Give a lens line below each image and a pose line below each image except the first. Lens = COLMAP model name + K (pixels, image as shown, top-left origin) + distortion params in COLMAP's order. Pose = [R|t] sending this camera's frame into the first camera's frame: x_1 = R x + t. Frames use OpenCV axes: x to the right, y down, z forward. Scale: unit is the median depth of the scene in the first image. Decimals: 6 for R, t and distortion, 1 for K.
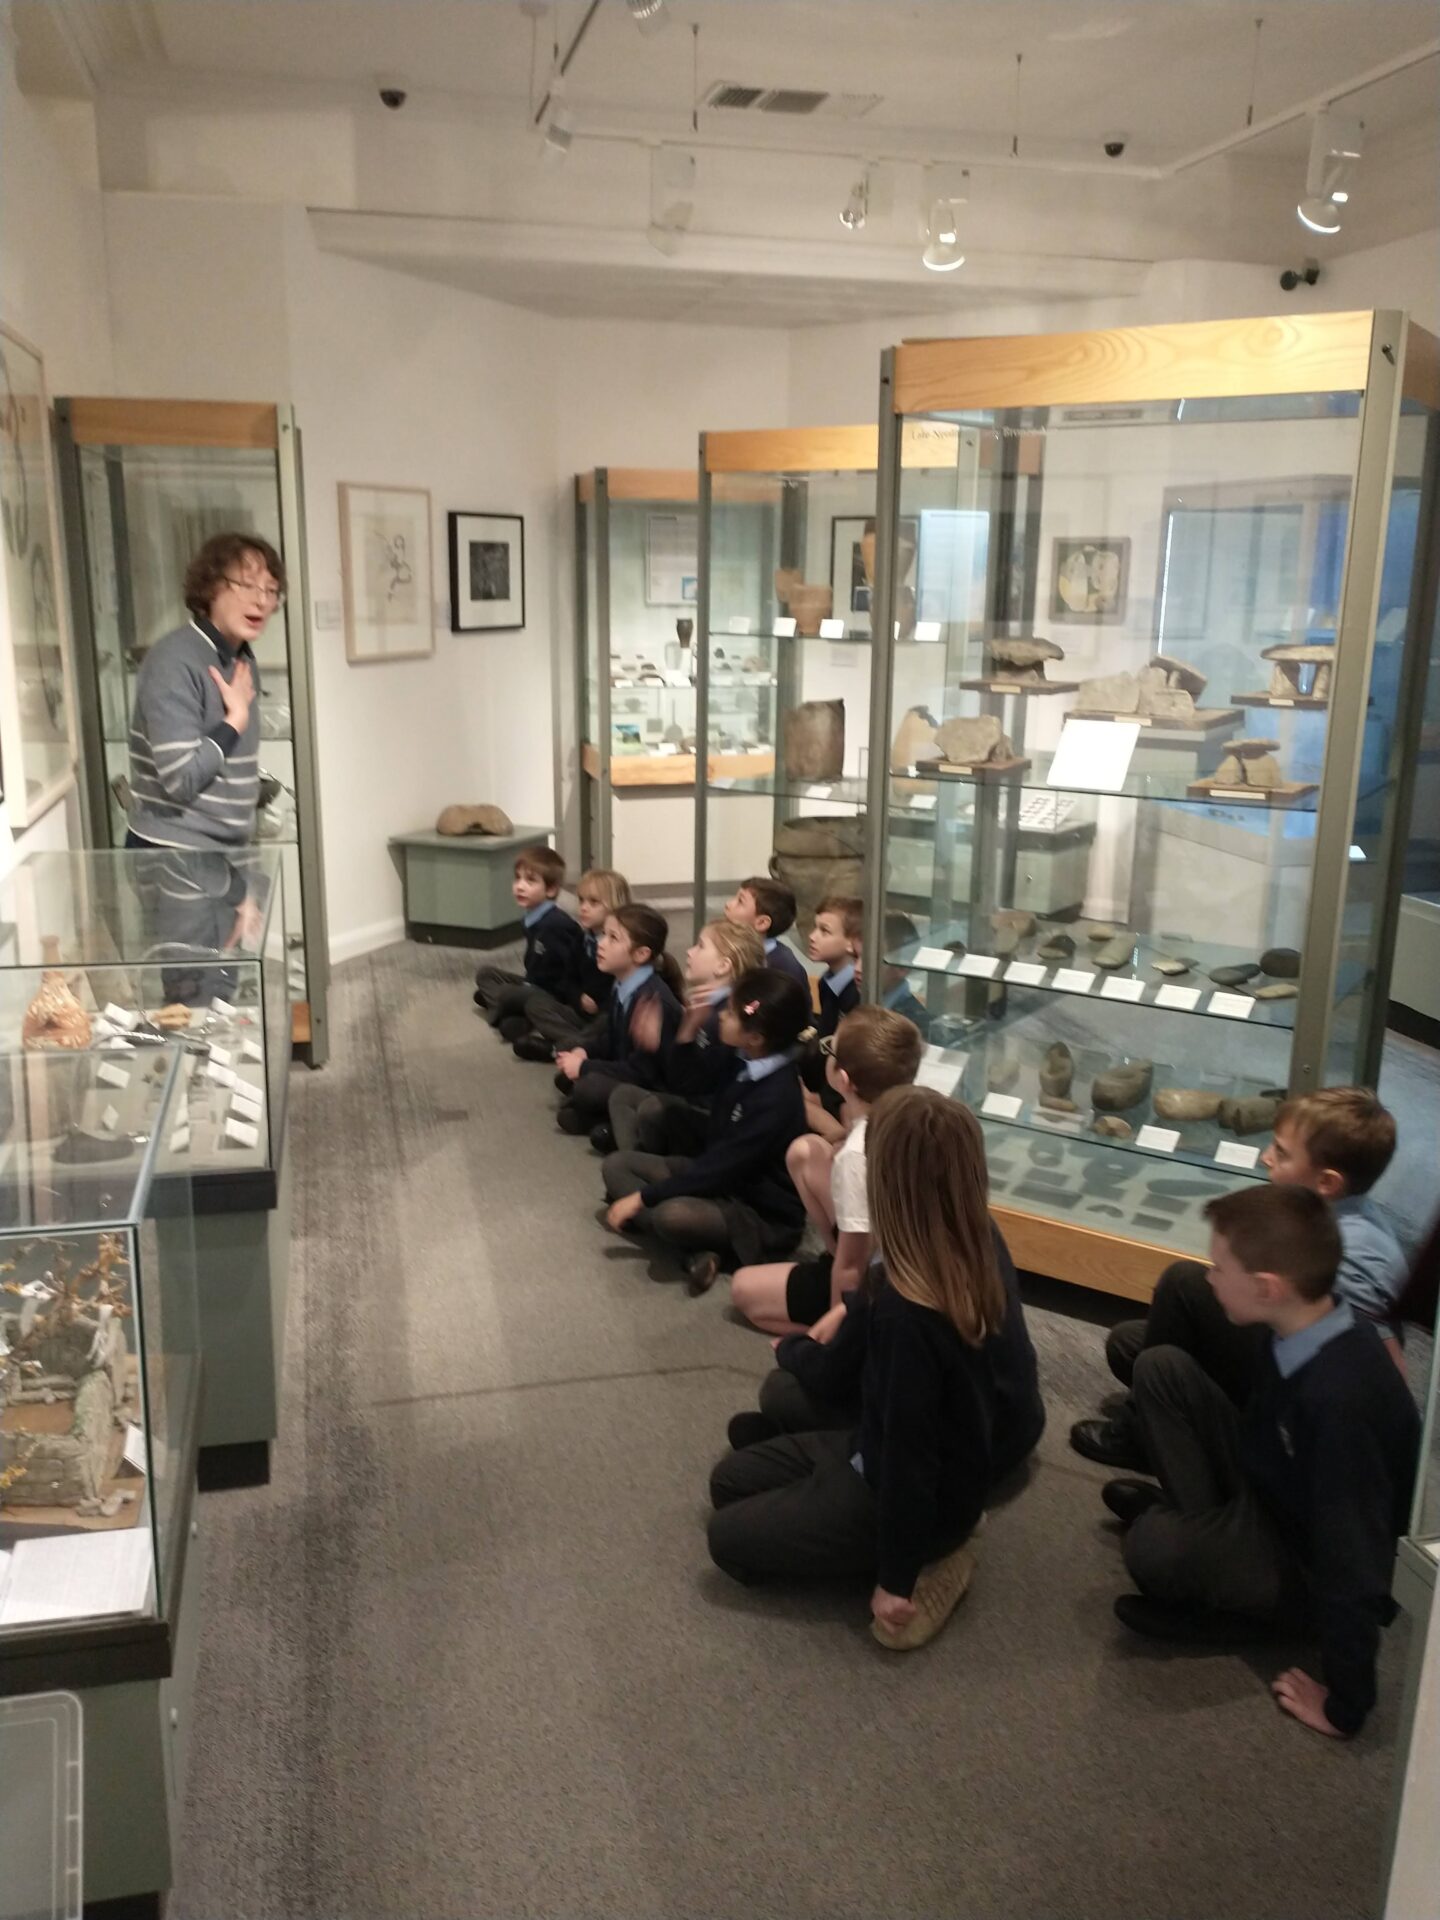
lens RADIAL K [[1584.1, 0, 720.0], [0, 1584.1, 960.0], [0, 0, 1]] dist [0.063090, -0.150834]
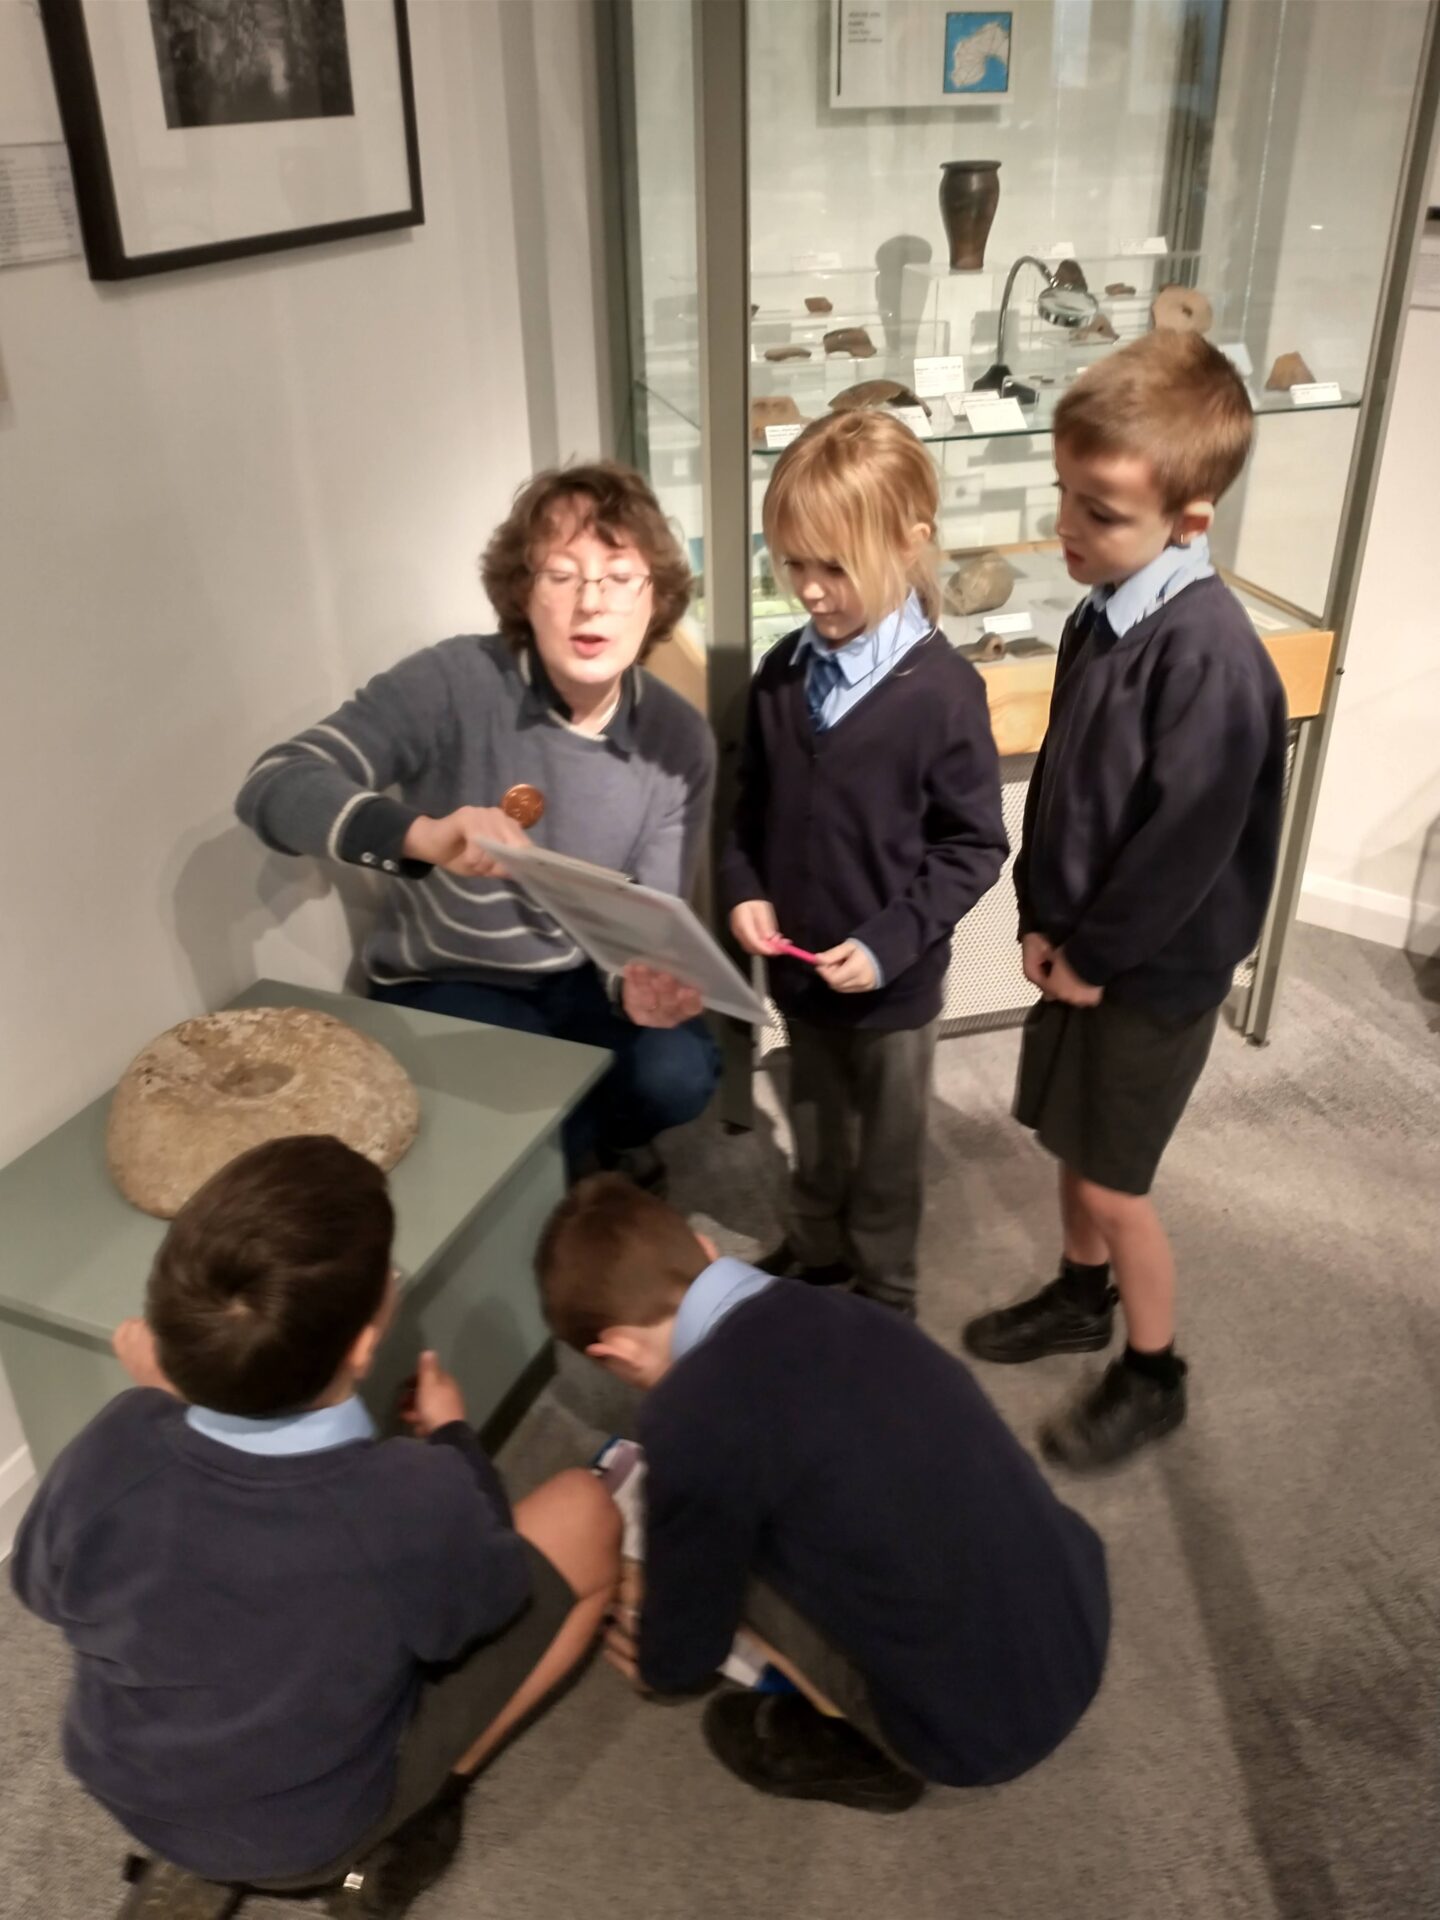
lens RADIAL K [[1584.1, 0, 720.0], [0, 1584.1, 960.0], [0, 0, 1]] dist [0.063090, -0.150834]
pose [[0.999571, -0.028876, -0.004803, -0.080806], [0.029102, 0.962590, 0.269393, -0.173891], [-0.003156, -0.269417, 0.963018, 0.766110]]
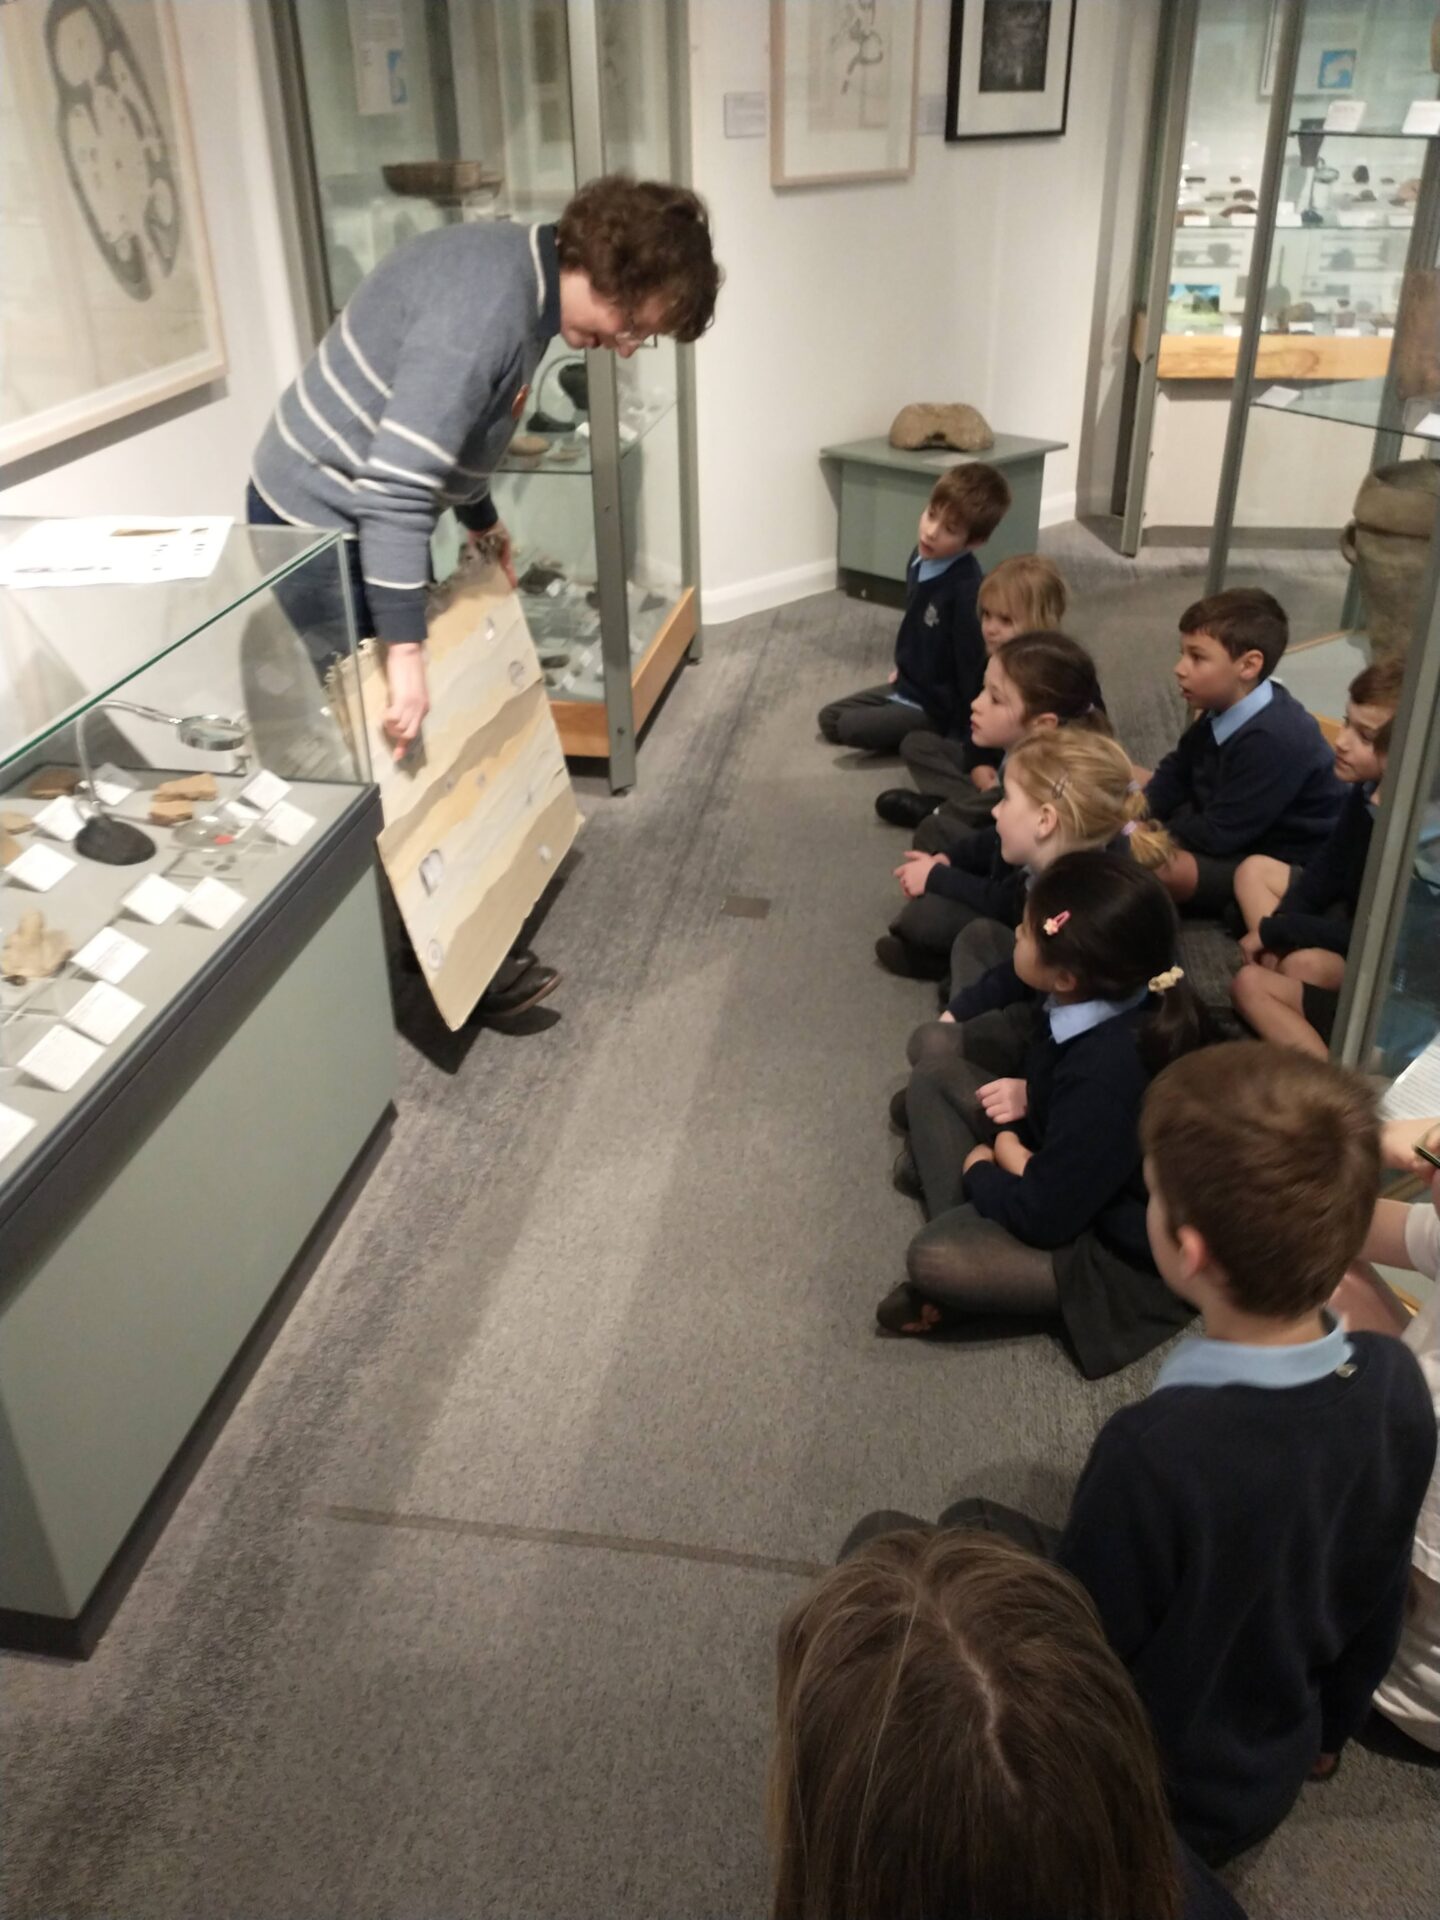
lens RADIAL K [[1584.1, 0, 720.0], [0, 1584.1, 960.0], [0, 0, 1]] dist [0.063090, -0.150834]
pose [[0.921325, 0.166260, -0.351452, 0.046576], [-0.068212, 0.959056, 0.274878, -0.048165], [0.382764, -0.229279, 0.894943, 0.260539]]
